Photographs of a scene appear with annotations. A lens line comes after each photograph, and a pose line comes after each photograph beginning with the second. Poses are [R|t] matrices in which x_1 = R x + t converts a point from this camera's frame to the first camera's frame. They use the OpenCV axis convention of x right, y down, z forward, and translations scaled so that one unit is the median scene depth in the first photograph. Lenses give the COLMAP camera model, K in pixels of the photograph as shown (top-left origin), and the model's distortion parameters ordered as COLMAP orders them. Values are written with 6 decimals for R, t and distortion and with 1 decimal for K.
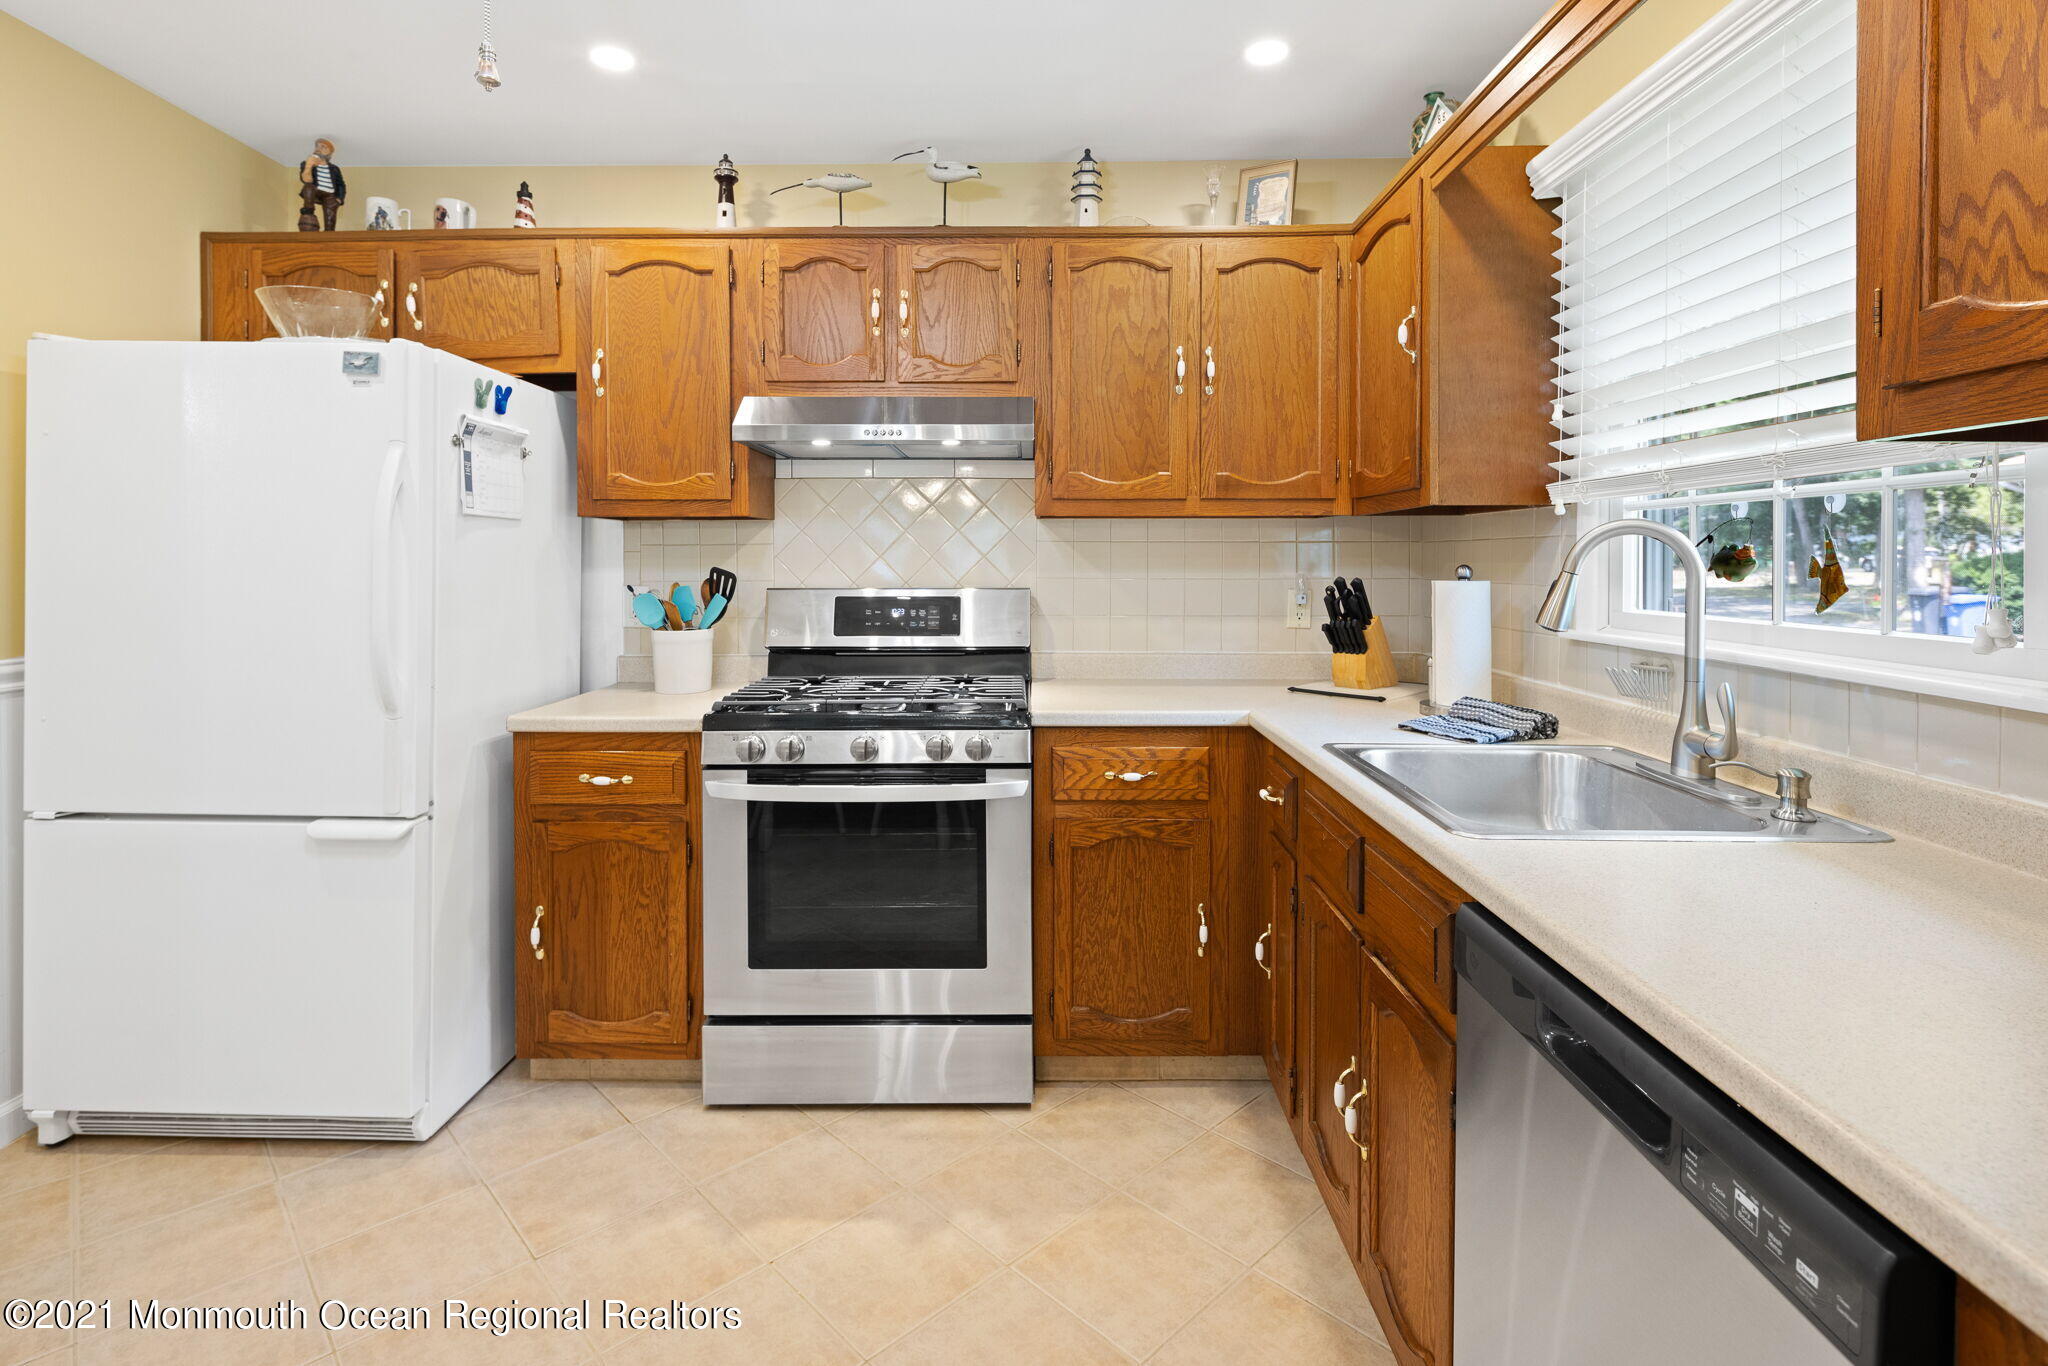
lens RADIAL K [[988.6, 0, 1010.6], [0, 988.6, 570.9], [0, 0, 1]] dist [0.009236, -0.006730]
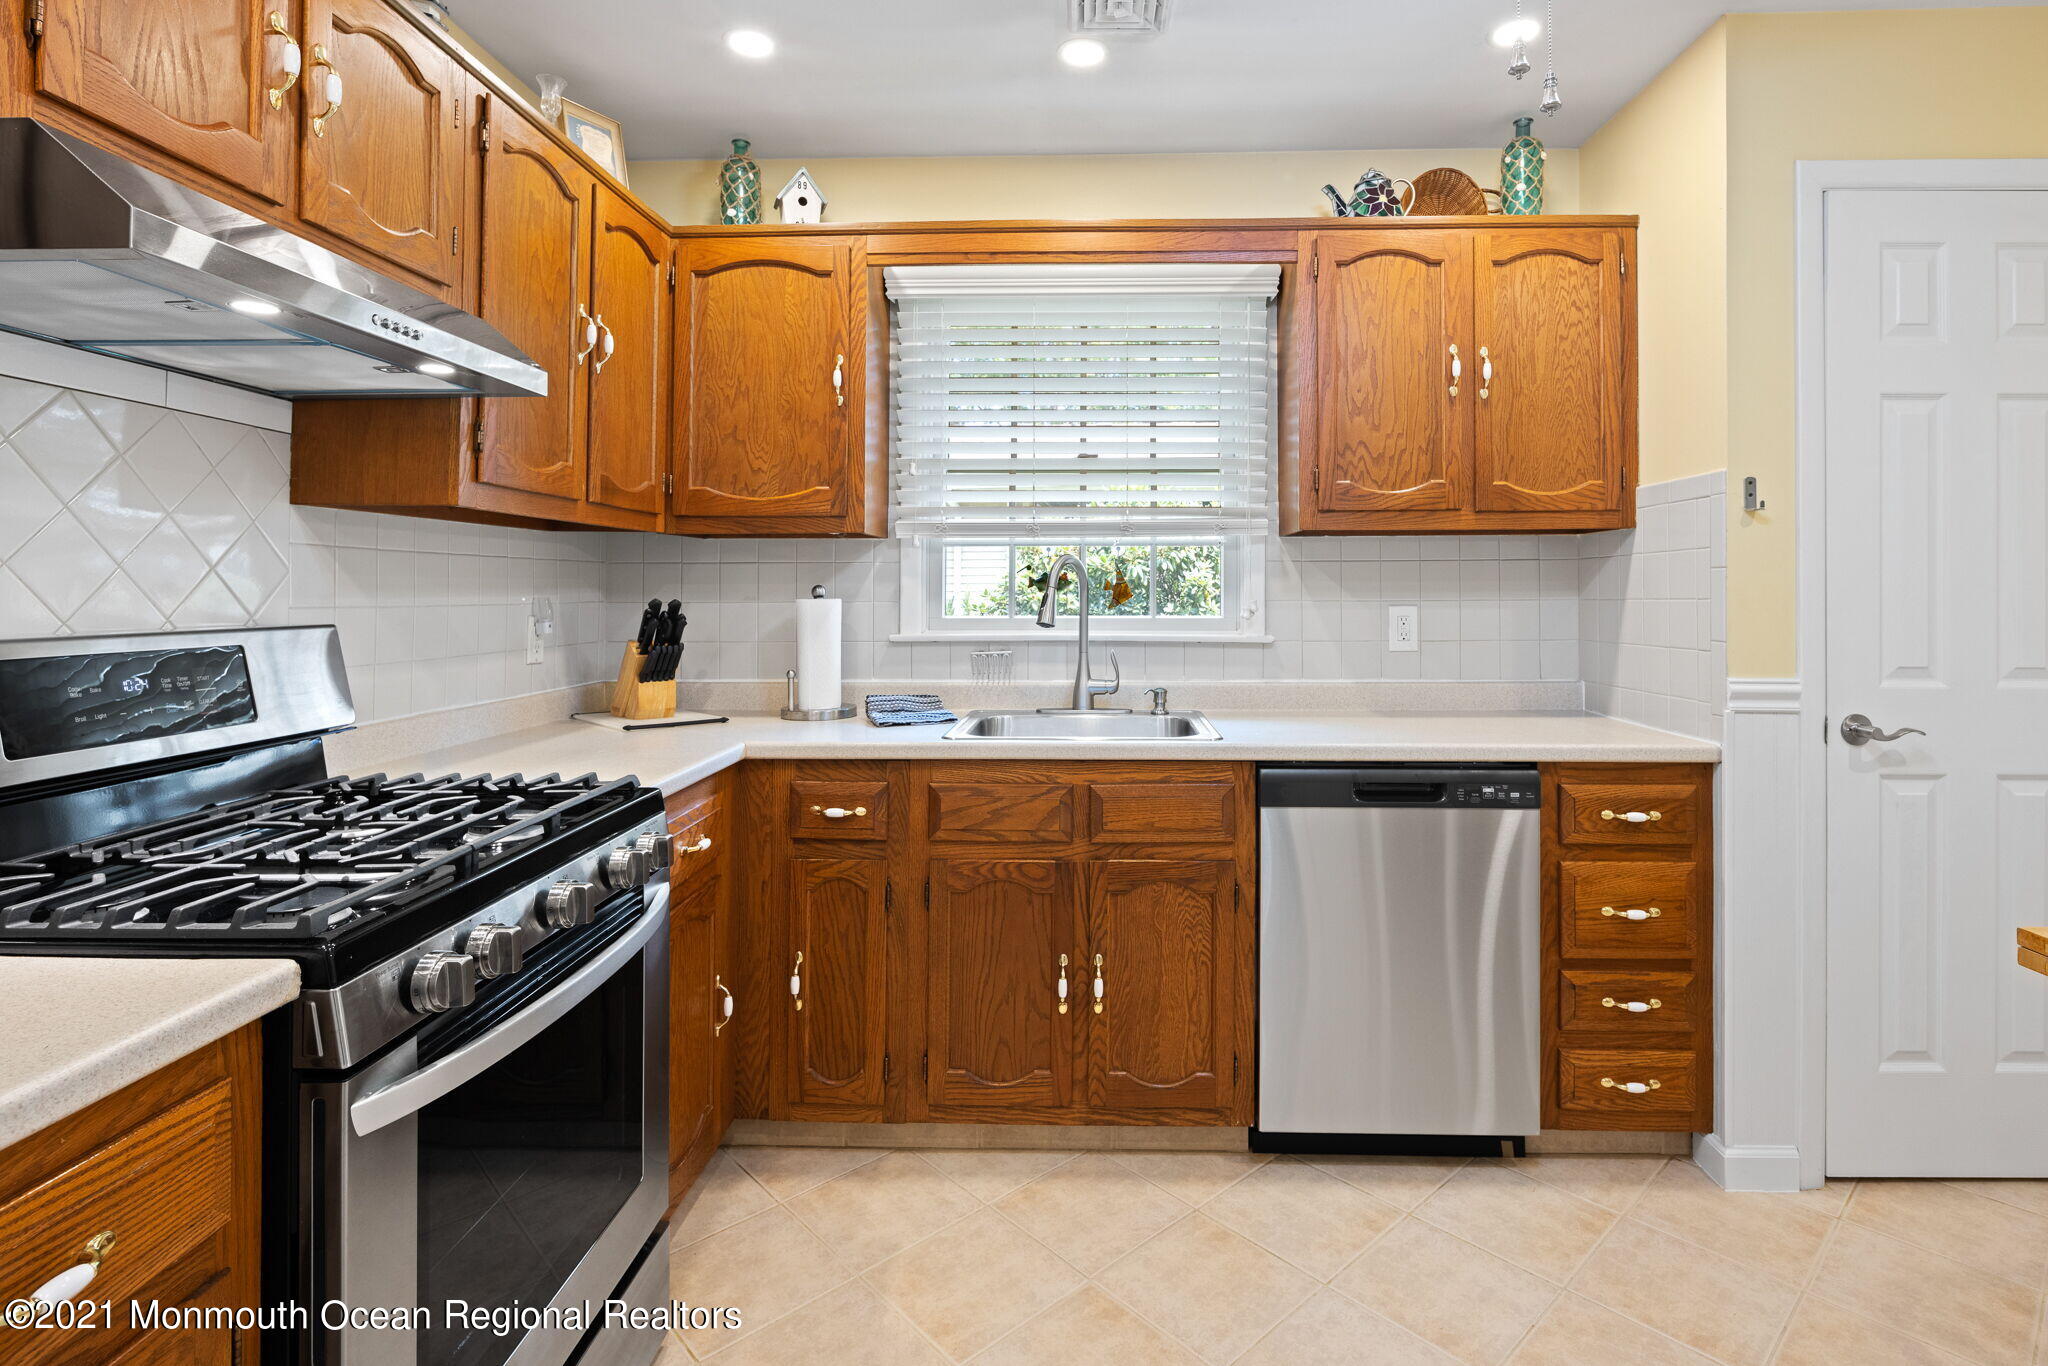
lens RADIAL K [[1097.3, 0, 1062.8], [0, 1097.3, 568.1], [0, 0, 1]] dist [-0.001825, 0.002547]
pose [[-0.019161, 0.020961, 0.999597, -0.796649], [0.013556, 0.999694, -0.020703, 0.004627], [-0.999725, 0.013154, -0.019439, 0.727414]]
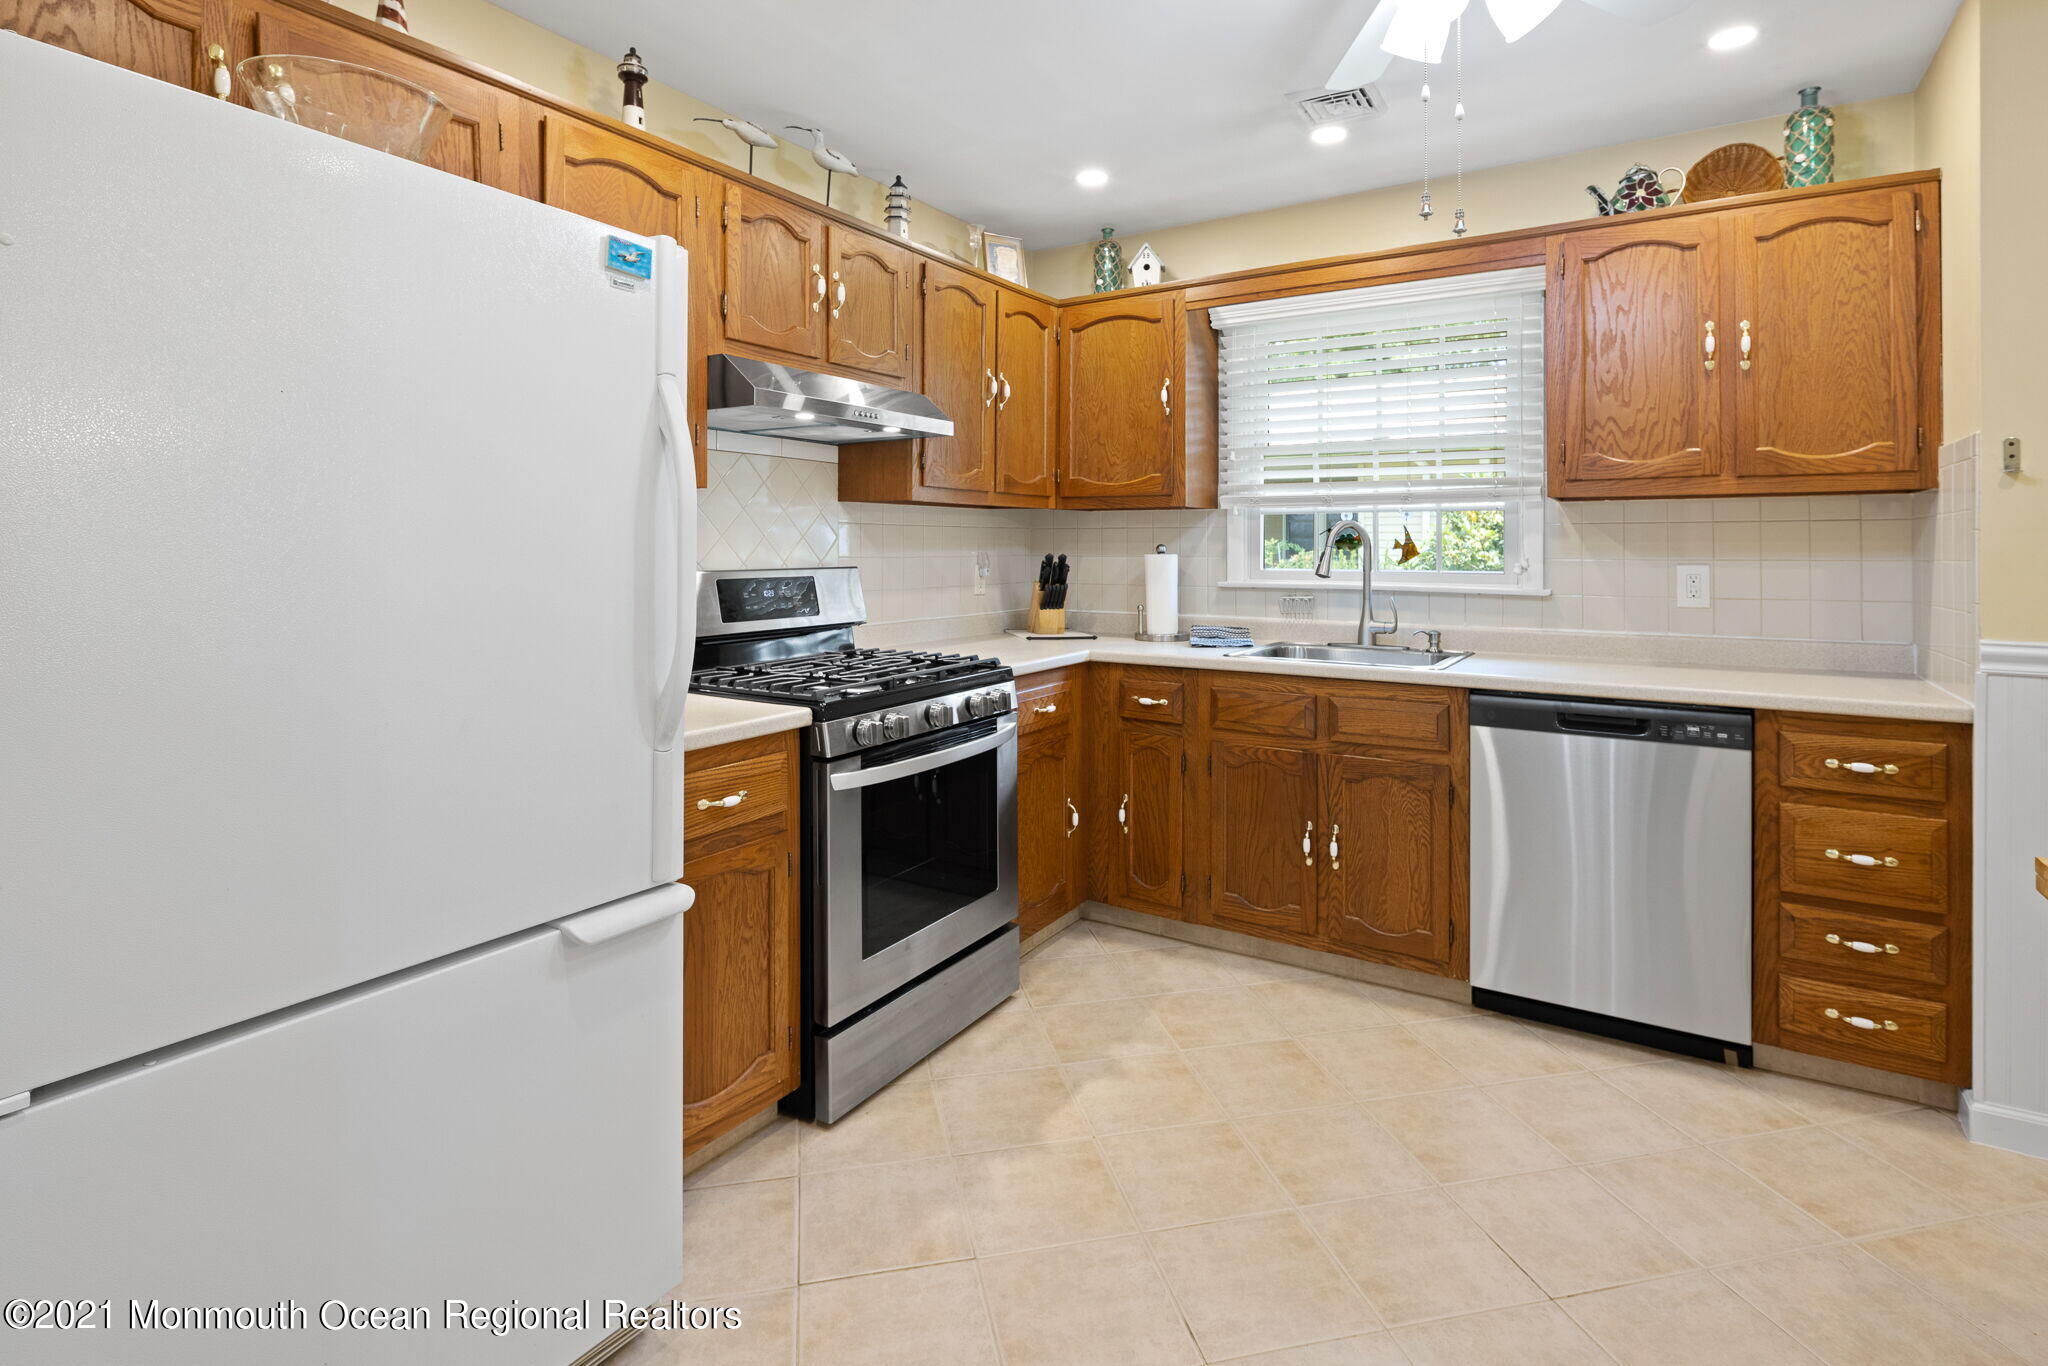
lens RADIAL K [[1061.4, 0, 952.9], [0, 1061.4, 545.6], [0, 0, 1]] dist [-0.010405, 0.002782]
pose [[0.524655, 0.000460, 0.851315, -1.128747], [0.009116, 0.999939, -0.006158, 0.003850], [-0.851266, 0.010991, 0.524619, 0.388090]]
